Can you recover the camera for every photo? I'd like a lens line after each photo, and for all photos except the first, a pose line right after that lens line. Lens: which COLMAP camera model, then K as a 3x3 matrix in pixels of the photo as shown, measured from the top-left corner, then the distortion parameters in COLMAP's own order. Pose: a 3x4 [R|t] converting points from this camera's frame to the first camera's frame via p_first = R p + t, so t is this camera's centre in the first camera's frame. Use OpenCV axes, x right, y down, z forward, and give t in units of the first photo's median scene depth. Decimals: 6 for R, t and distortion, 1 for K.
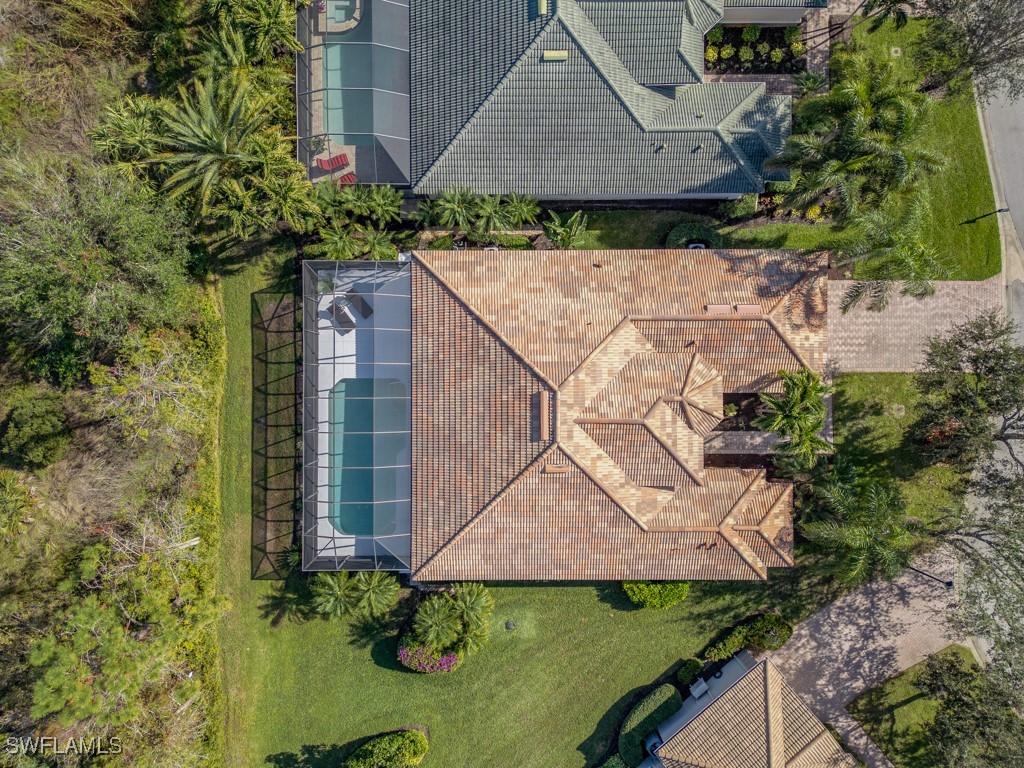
lens RADIAL K [[716.1, 0, 507.3], [0, 716.1, 384.3], [0, 0, 1]] dist [0.073203, -0.076523]
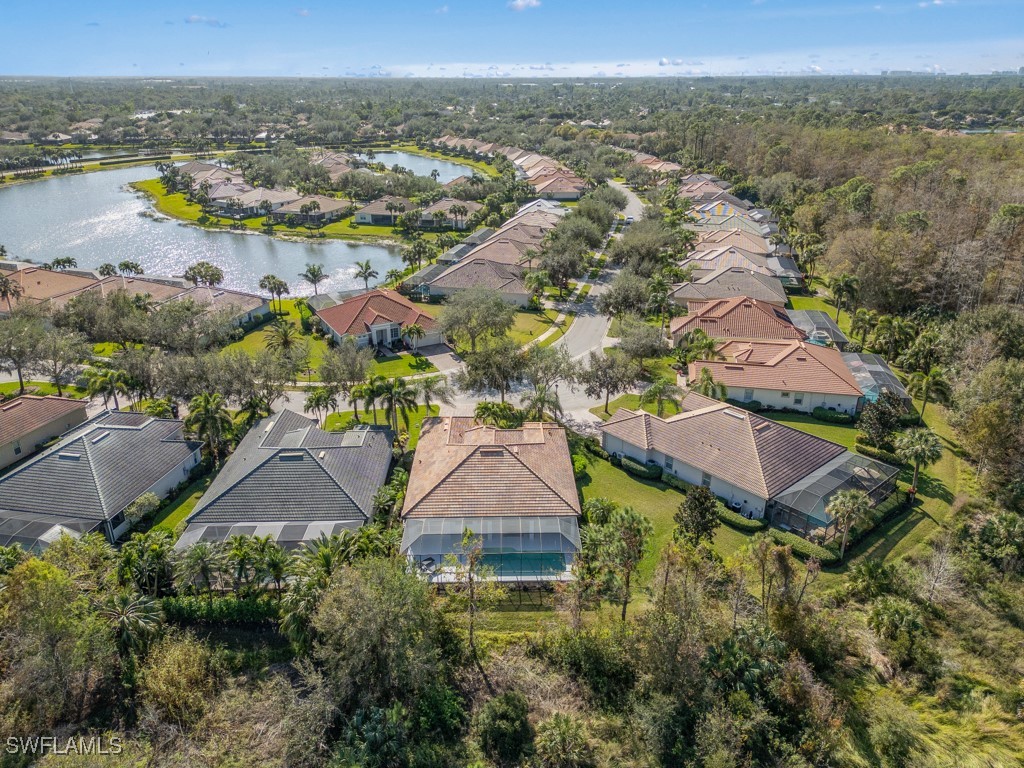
lens RADIAL K [[716.1, 0, 507.3], [0, 716.1, 384.3], [0, 0, 1]] dist [0.073203, -0.076523]
pose [[-0.013185, -0.399484, 0.916645, -1.762874], [0.999854, 0.004682, 0.016423, 0.054121], [-0.010853, 0.916728, 0.399364, -0.034605]]
